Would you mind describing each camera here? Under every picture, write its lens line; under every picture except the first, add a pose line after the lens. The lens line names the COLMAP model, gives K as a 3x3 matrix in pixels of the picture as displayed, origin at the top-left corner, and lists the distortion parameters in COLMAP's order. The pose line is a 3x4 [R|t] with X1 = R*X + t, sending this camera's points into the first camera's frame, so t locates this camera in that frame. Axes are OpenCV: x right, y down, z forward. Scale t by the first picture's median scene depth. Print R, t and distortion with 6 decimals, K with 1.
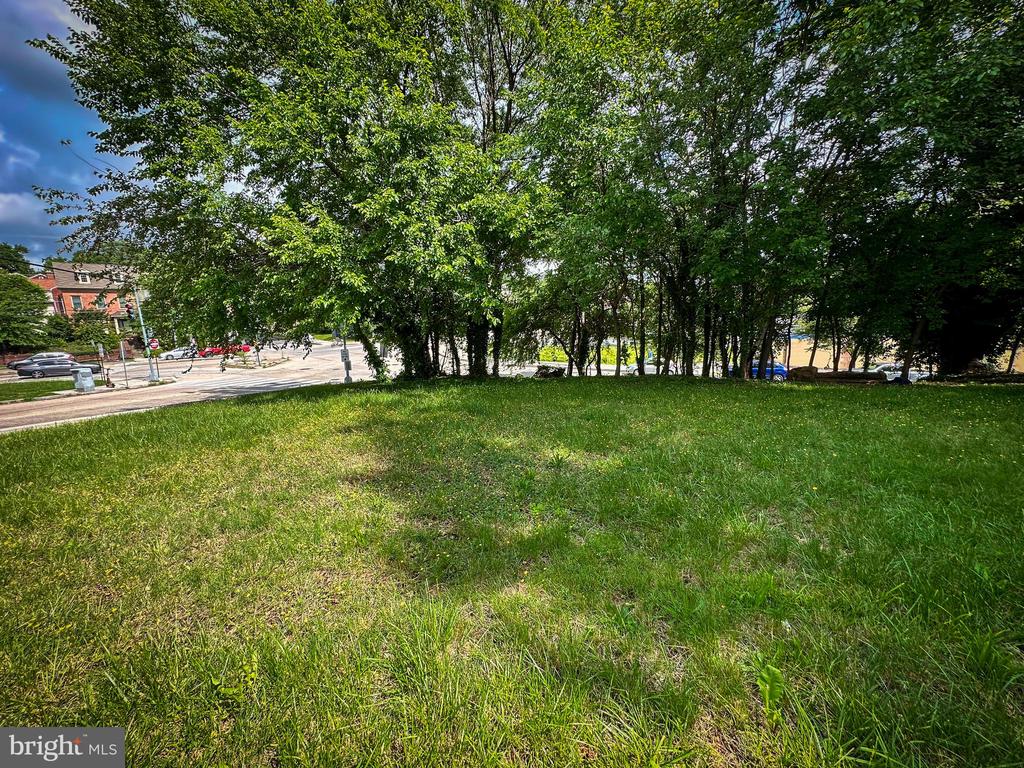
lens RADIAL K [[407.8, 0, 512.4], [0, 407.8, 383.4], [0, 0, 1]] dist [-0.002900, 0.000808]
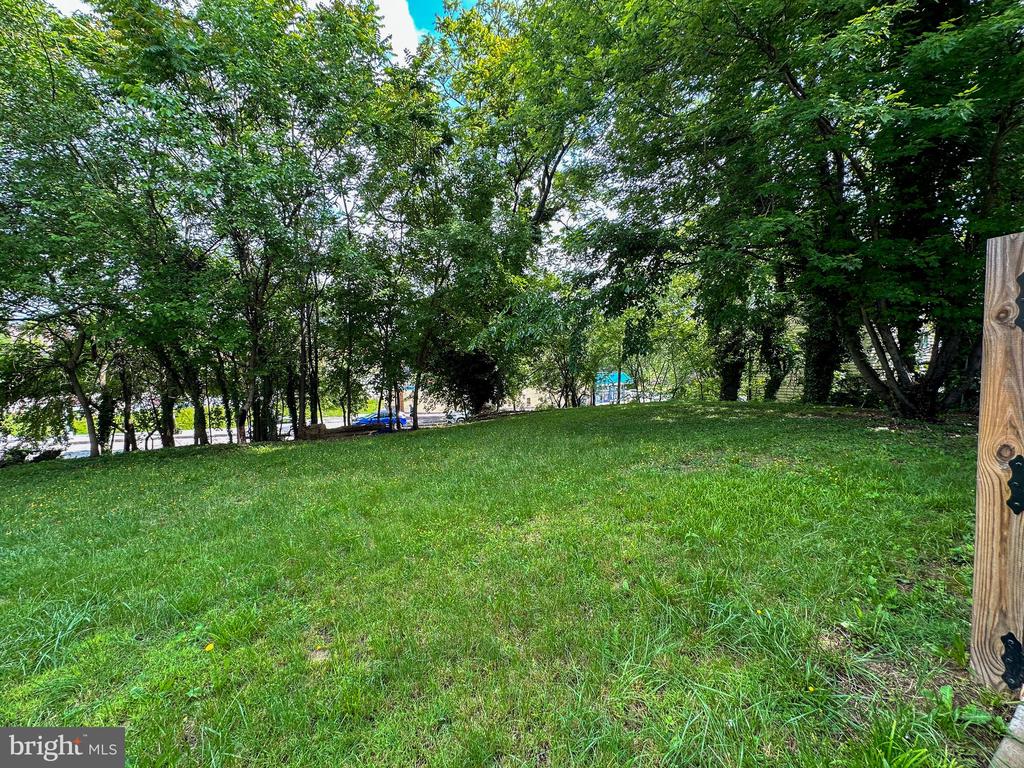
lens RADIAL K [[407.8, 0, 512.4], [0, 407.8, 383.8], [0, 0, 1]] dist [-0.002900, 0.000808]
pose [[0.743328, -0.032578, 0.668133, 0.517455], [0.115599, 0.990042, -0.080335, -0.001875], [-0.658863, 0.136951, 0.739692, -0.157196]]
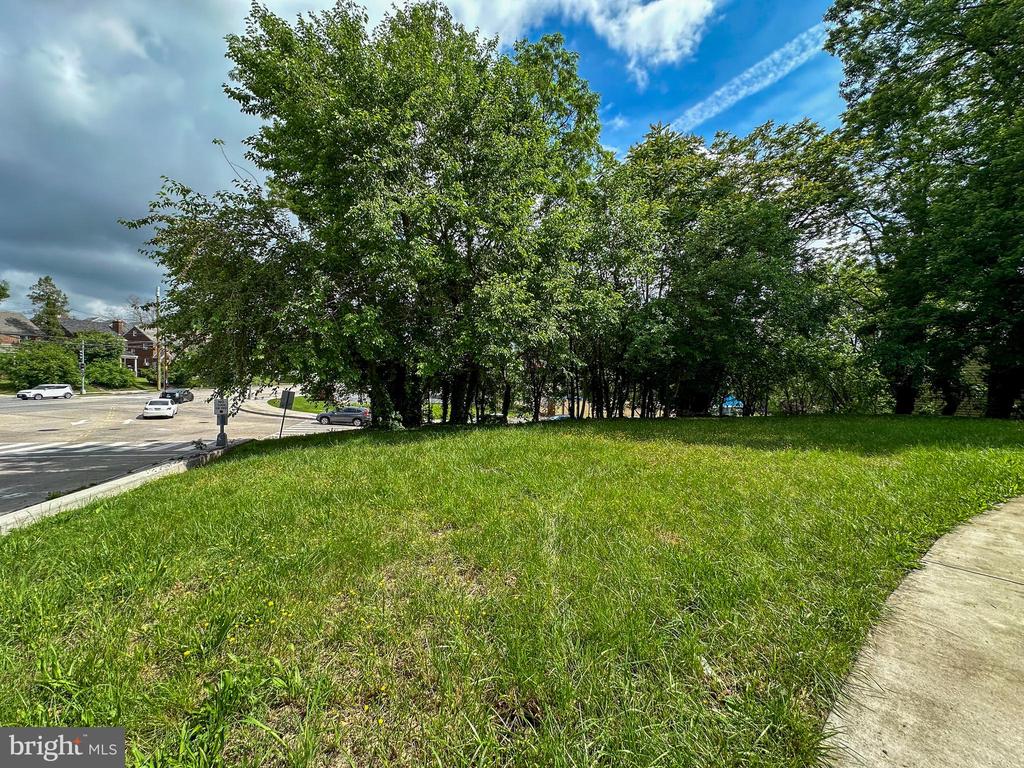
lens RADIAL K [[407.8, 0, 512.3], [0, 407.8, 384.4], [0, 0, 1]] dist [-0.002900, 0.000808]
pose [[0.824893, 0.039501, 0.563907, -1.130500], [0.044656, 0.989885, -0.134663, 0.056948], [-0.563522, 0.136265, 0.814785, 0.133449]]
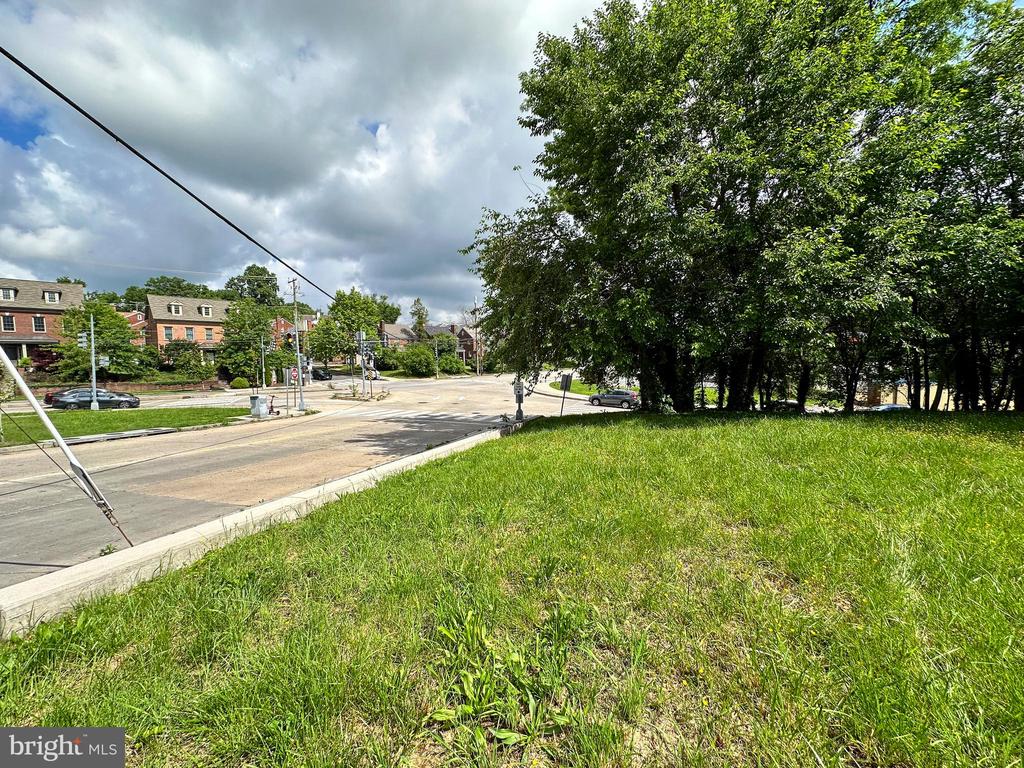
lens RADIAL K [[407.8, 0, 512.4], [0, 407.8, 384.5], [0, 0, 1]] dist [-0.002900, 0.000808]
pose [[0.999363, 0.022873, -0.027409, -1.149404], [-0.025519, 0.994614, -0.100453, 0.058513], [0.024964, 0.101088, 0.994564, 0.138369]]
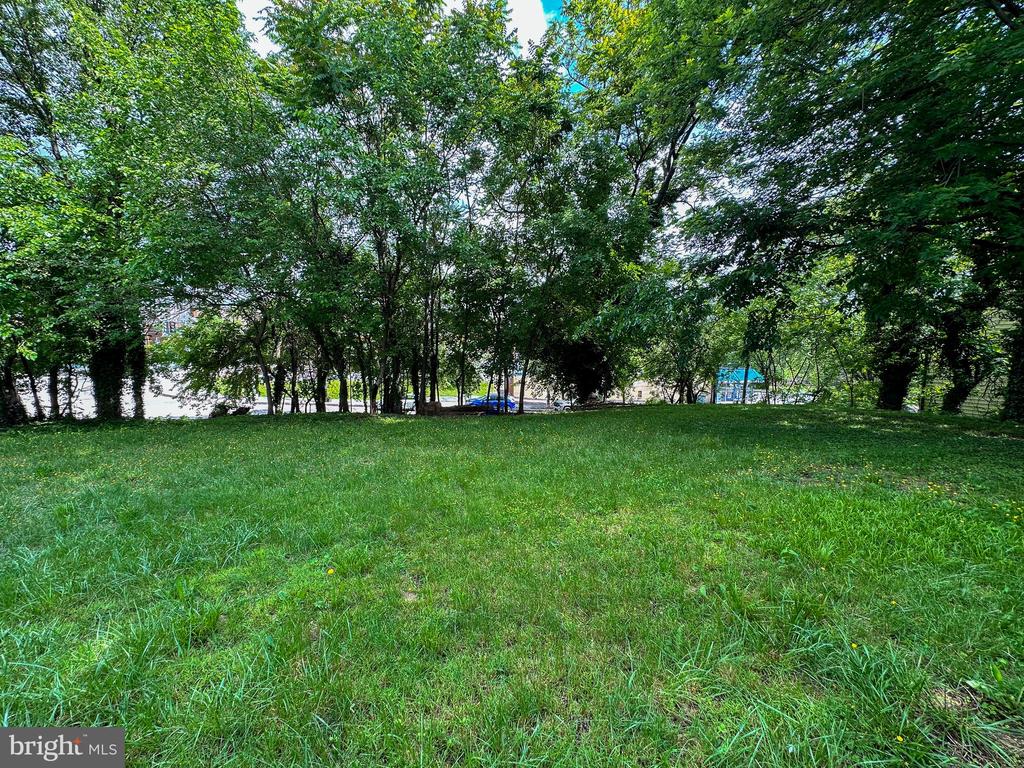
lens RADIAL K [[407.8, 0, 512.2], [0, 407.8, 384.1], [0, 0, 1]] dist [-0.002900, 0.000808]
pose [[0.895138, -0.001736, 0.445785, 0.525347], [0.037585, 0.996726, -0.071589, 0.000104], [-0.444202, 0.080837, 0.892273, -0.178811]]
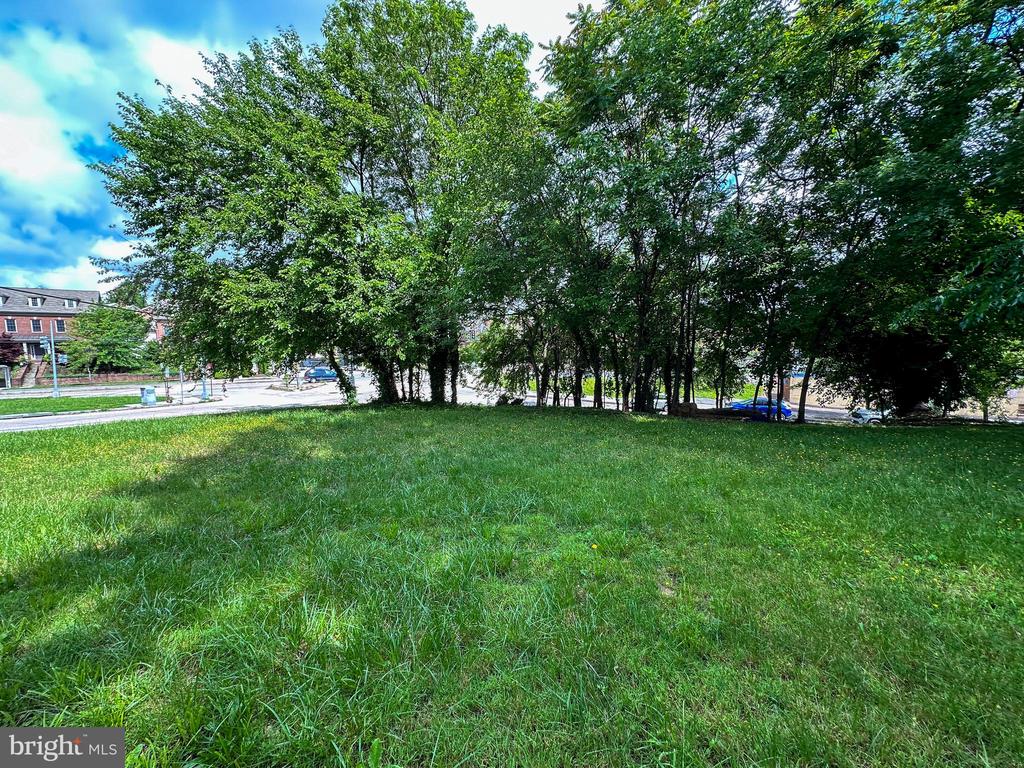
lens RADIAL K [[407.8, 0, 512.0], [0, 407.8, 384.1], [0, 0, 1]] dist [-0.002900, 0.000808]
pose [[0.990806, 0.027308, -0.132508, 0.513551], [-0.036799, 0.996888, -0.069716, 0.003103], [0.130192, 0.073951, 0.988727, -0.191223]]
